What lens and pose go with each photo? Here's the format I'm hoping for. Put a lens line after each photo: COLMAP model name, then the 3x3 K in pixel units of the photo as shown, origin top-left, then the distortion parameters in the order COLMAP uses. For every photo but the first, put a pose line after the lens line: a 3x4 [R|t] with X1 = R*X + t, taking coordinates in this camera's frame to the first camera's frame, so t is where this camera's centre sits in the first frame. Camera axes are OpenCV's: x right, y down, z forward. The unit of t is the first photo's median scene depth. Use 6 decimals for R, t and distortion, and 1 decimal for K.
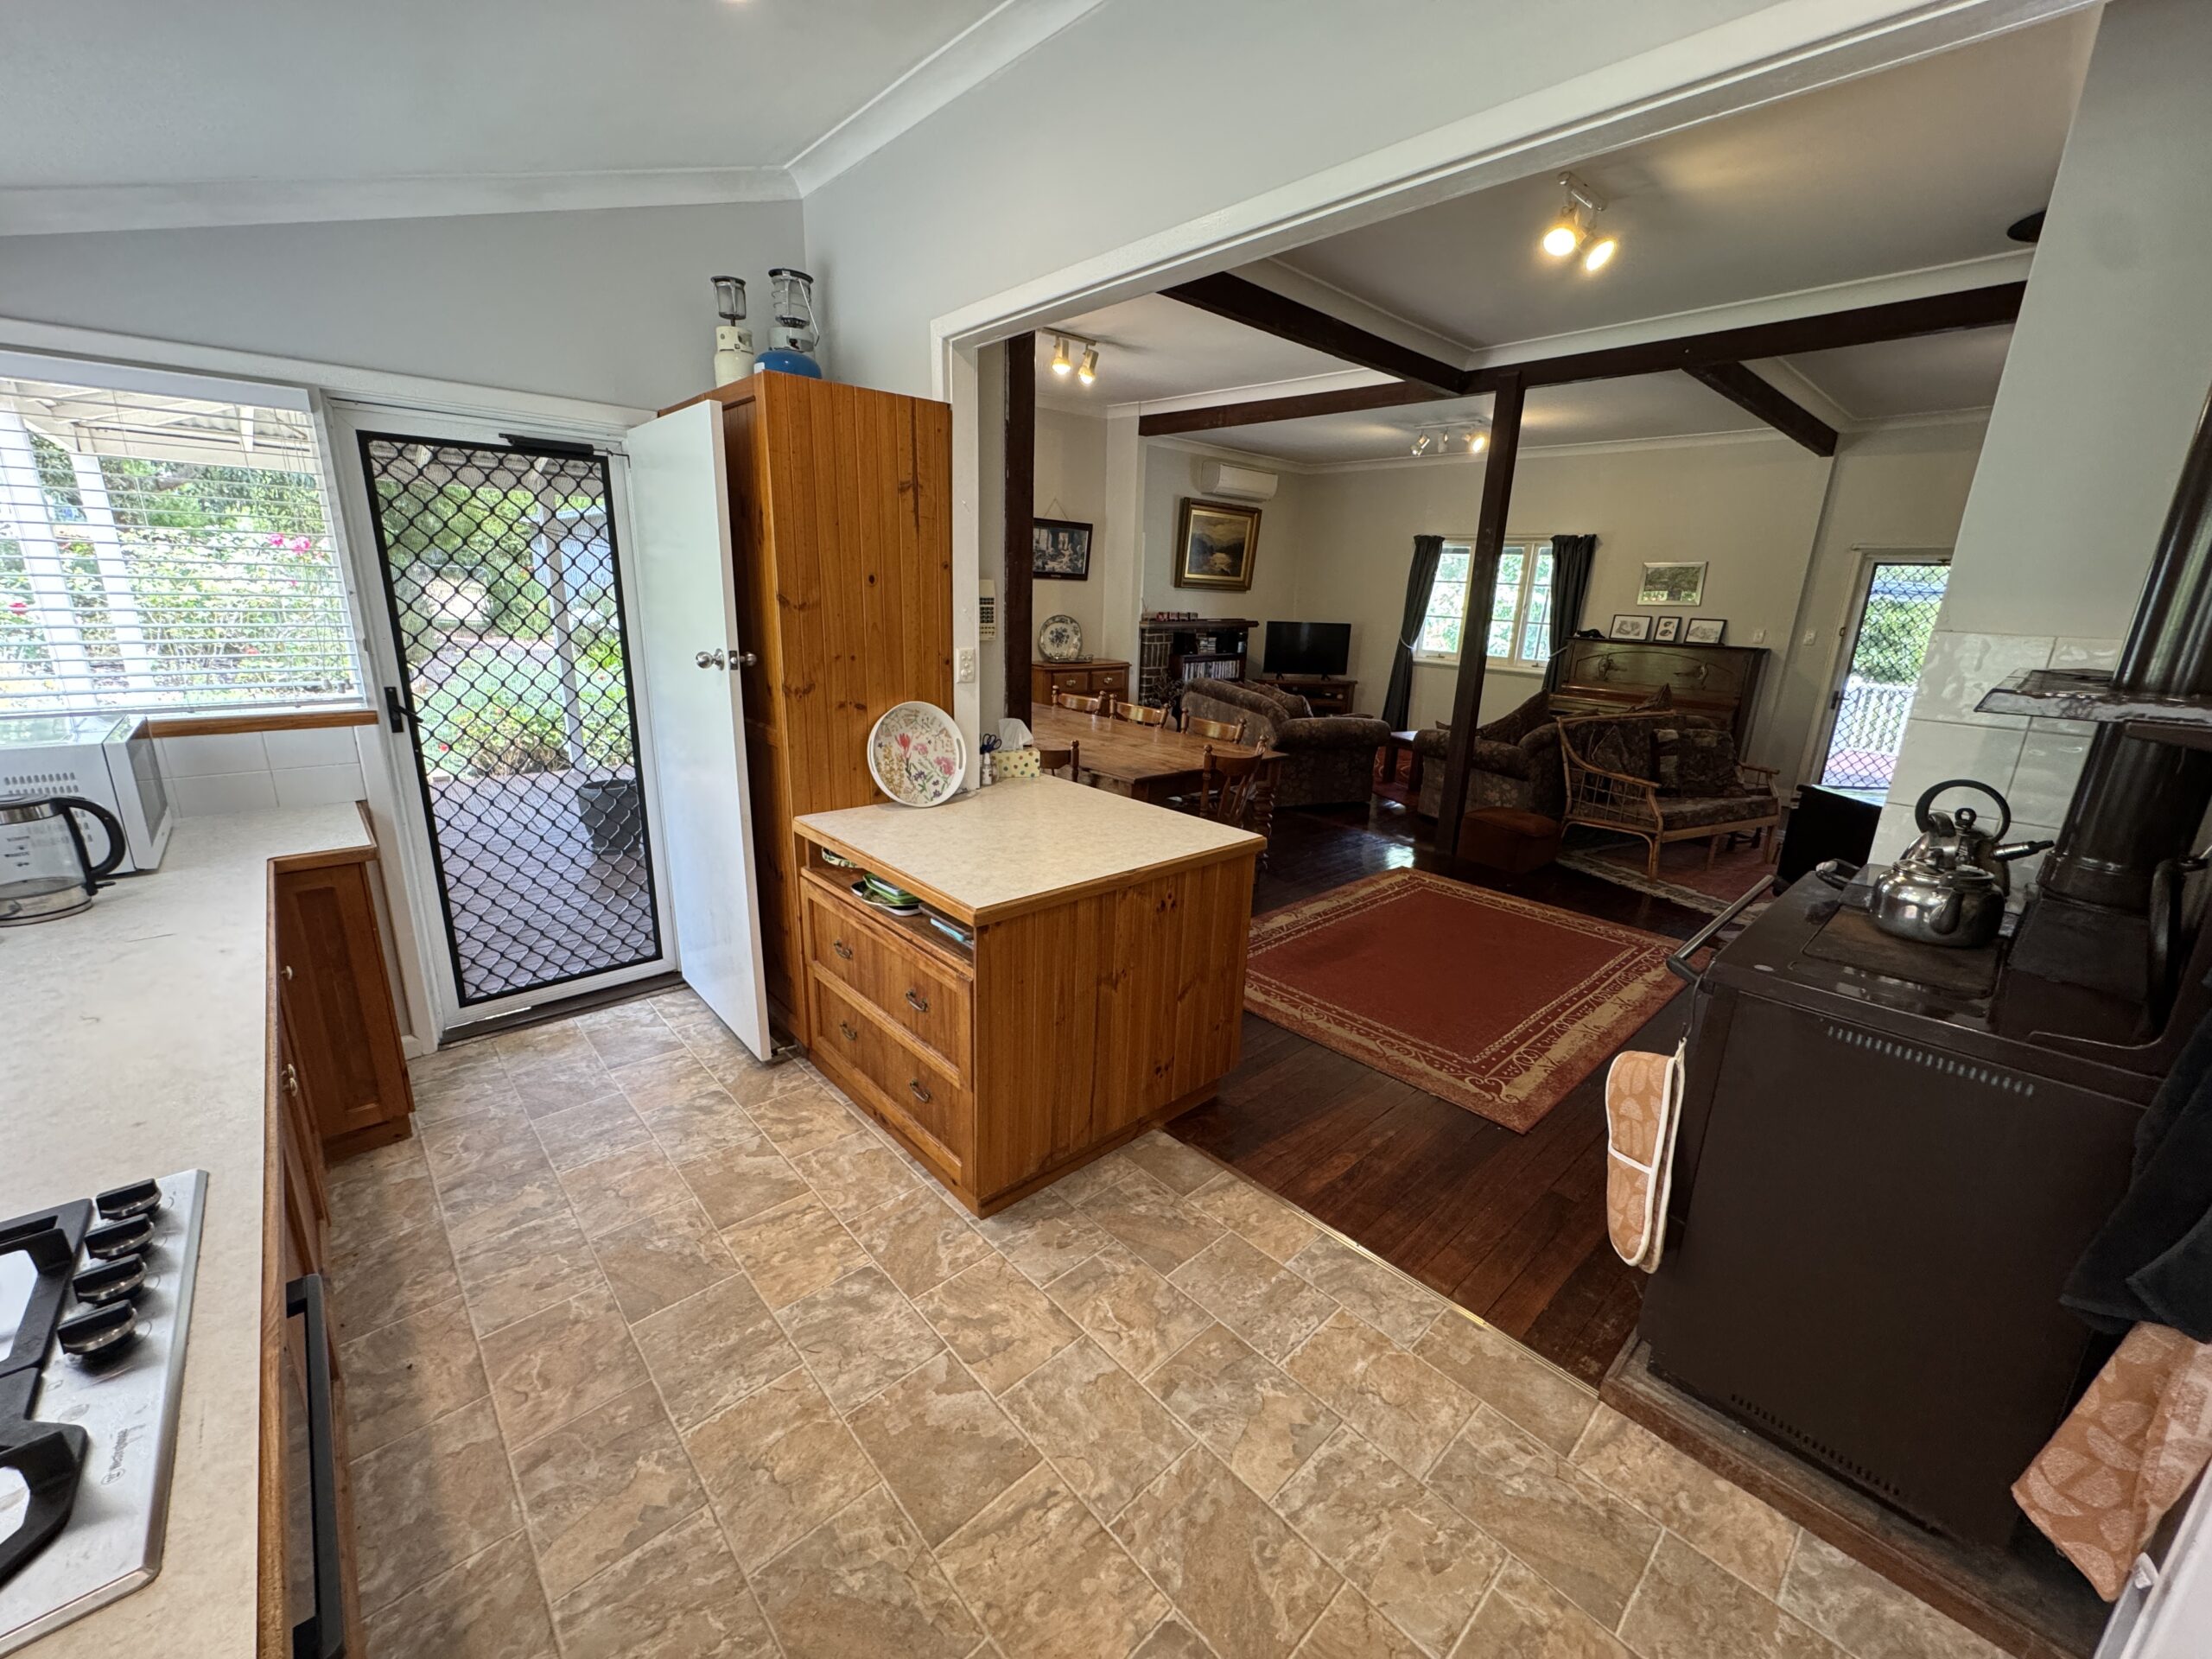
lens RADIAL K [[878.5, 0, 1106.0], [0, 878.5, 821.8], [0, 0, 1]] dist [0.000283, -0.000750]
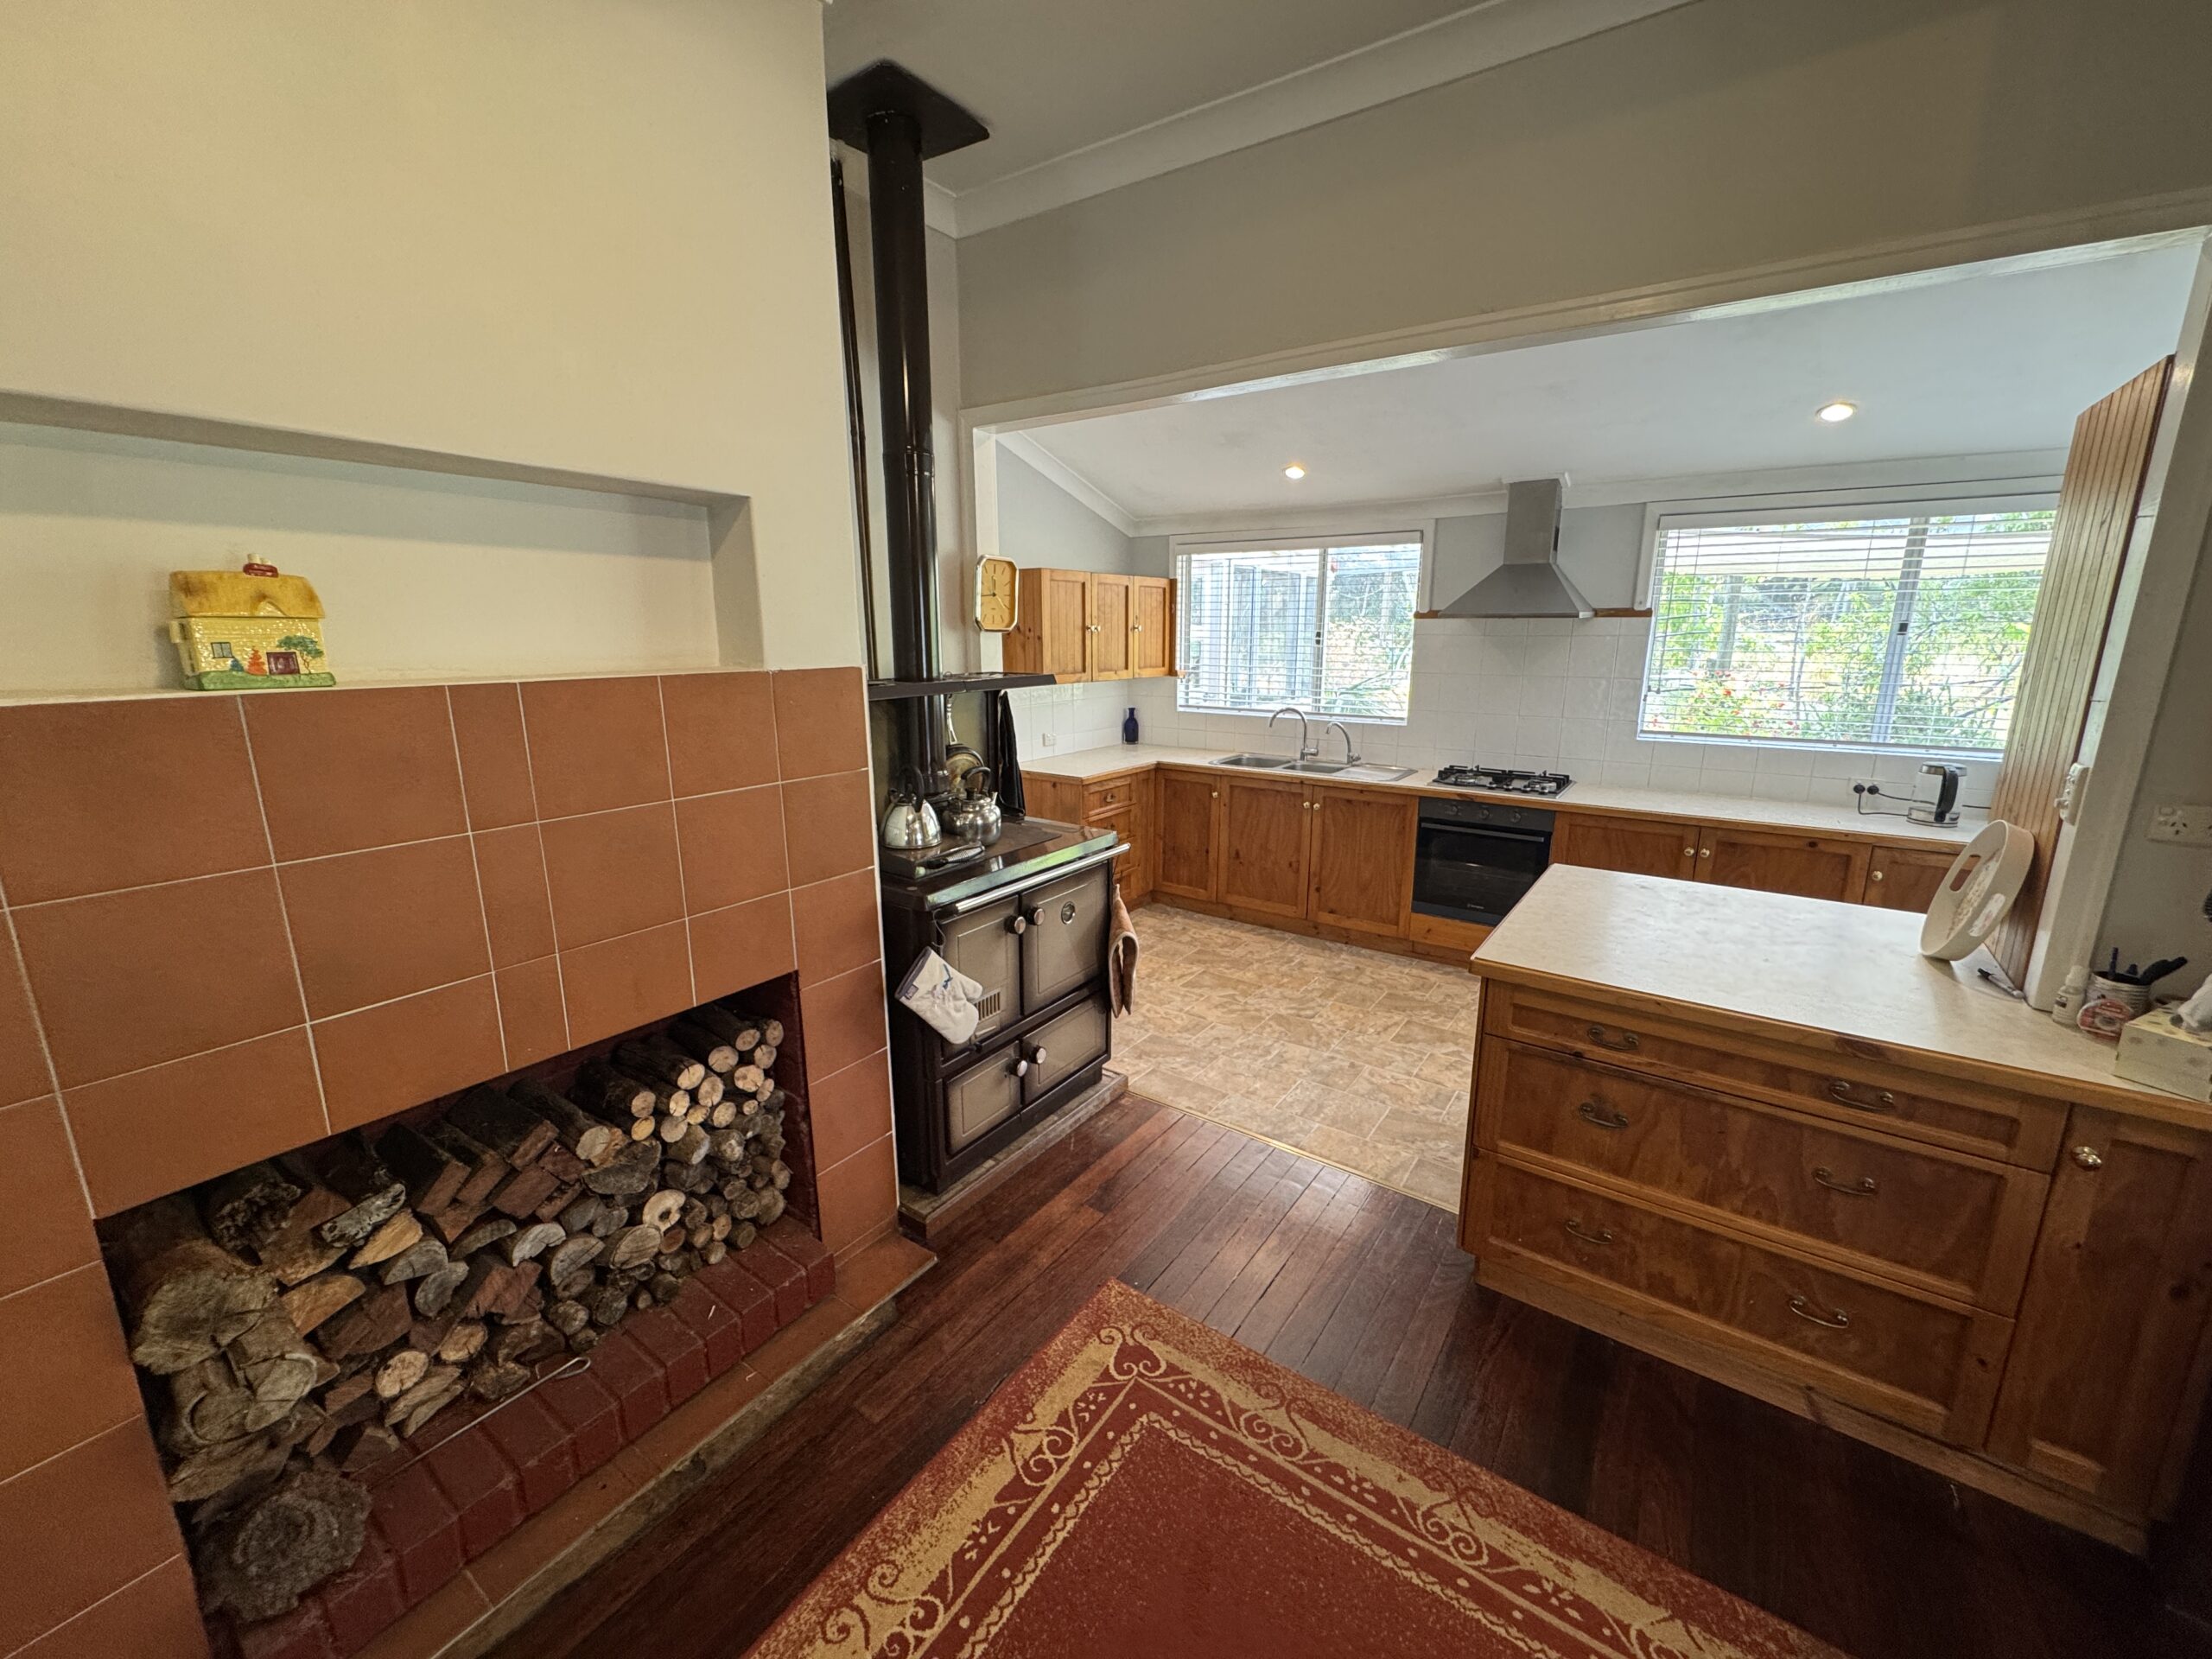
lens RADIAL K [[878.5, 0, 1104.3], [0, 878.5, 821.1], [0, 0, 1]] dist [0.000283, -0.000750]
pose [[-0.977512, 0.015076, -0.210341, 0.342341], [-0.082558, 0.890469, 0.447491, -0.213725], [0.194048, 0.454793, -0.869200, 0.804309]]
